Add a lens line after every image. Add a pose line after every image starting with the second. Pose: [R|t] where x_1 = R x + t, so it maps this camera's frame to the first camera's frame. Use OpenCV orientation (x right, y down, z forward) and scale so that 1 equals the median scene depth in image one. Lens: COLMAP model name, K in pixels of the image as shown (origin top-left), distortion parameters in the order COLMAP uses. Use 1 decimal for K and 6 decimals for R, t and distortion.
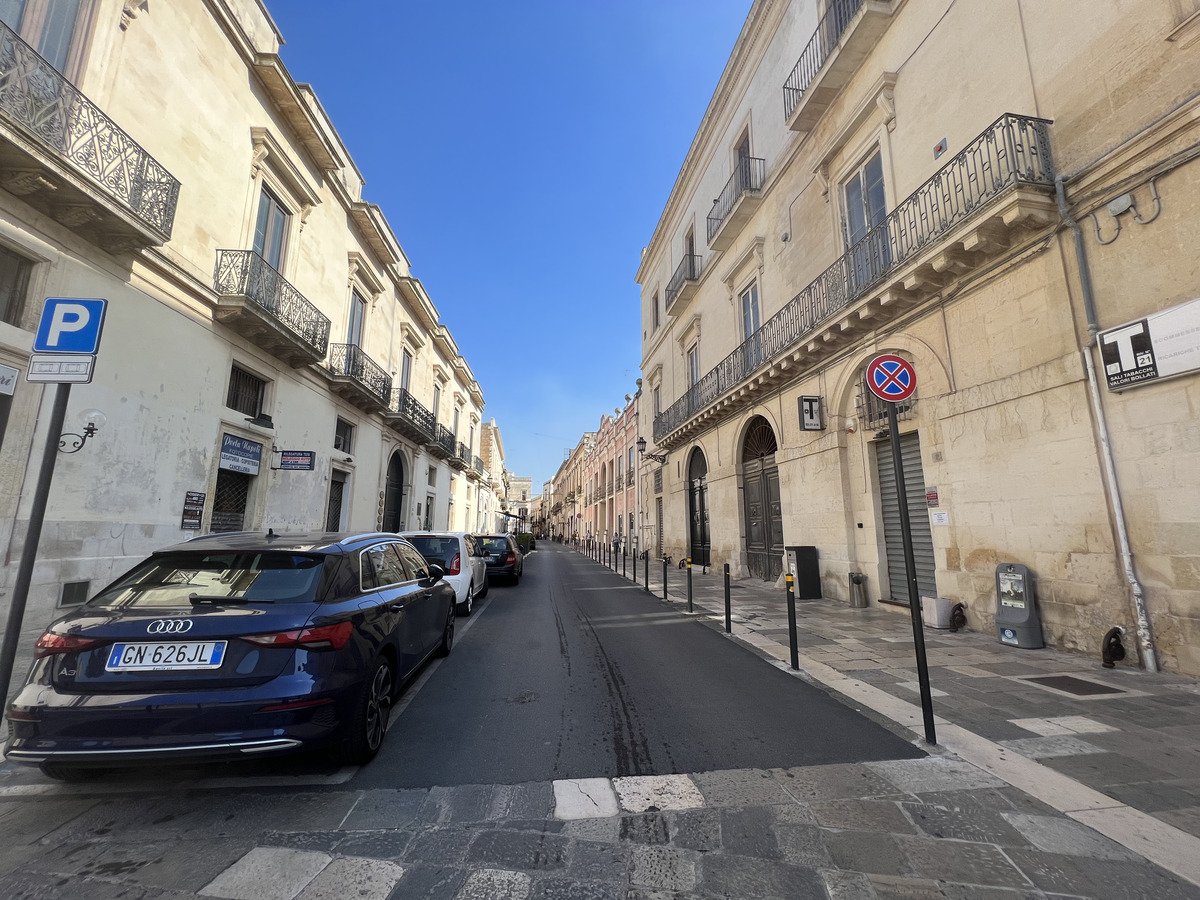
lens RADIAL K [[479.3, 0, 599.9], [0, 479.3, 447.0], [0, 0, 1]] dist [-0.005818, 0.001155]
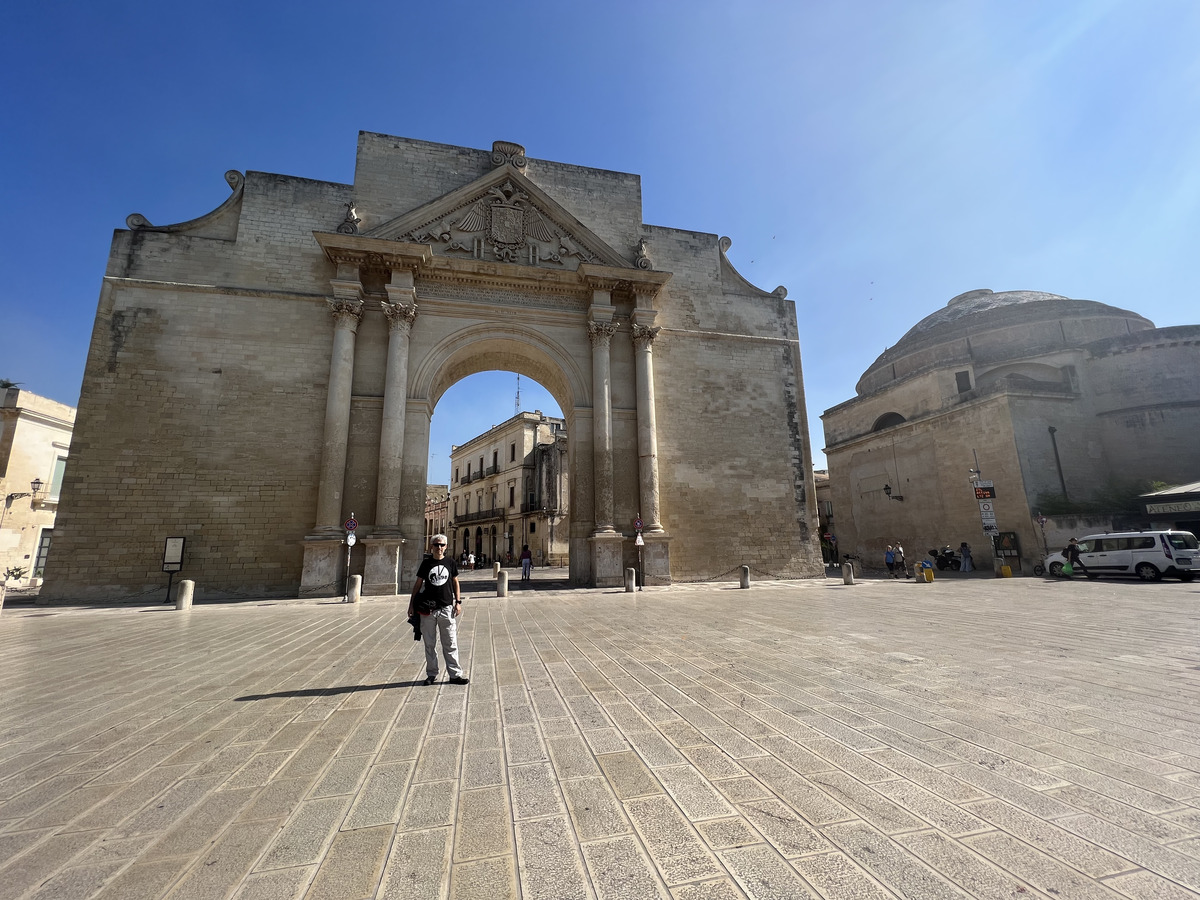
lens RADIAL K [[479.3, 0, 601.4], [0, 479.3, 448.9], [0, 0, 1]] dist [-0.005818, 0.001155]
pose [[0.902412, 0.069166, 0.425287, -0.439166], [-0.054169, 0.997412, -0.047272, -0.450088], [-0.427456, 0.019621, 0.903823, -2.571038]]
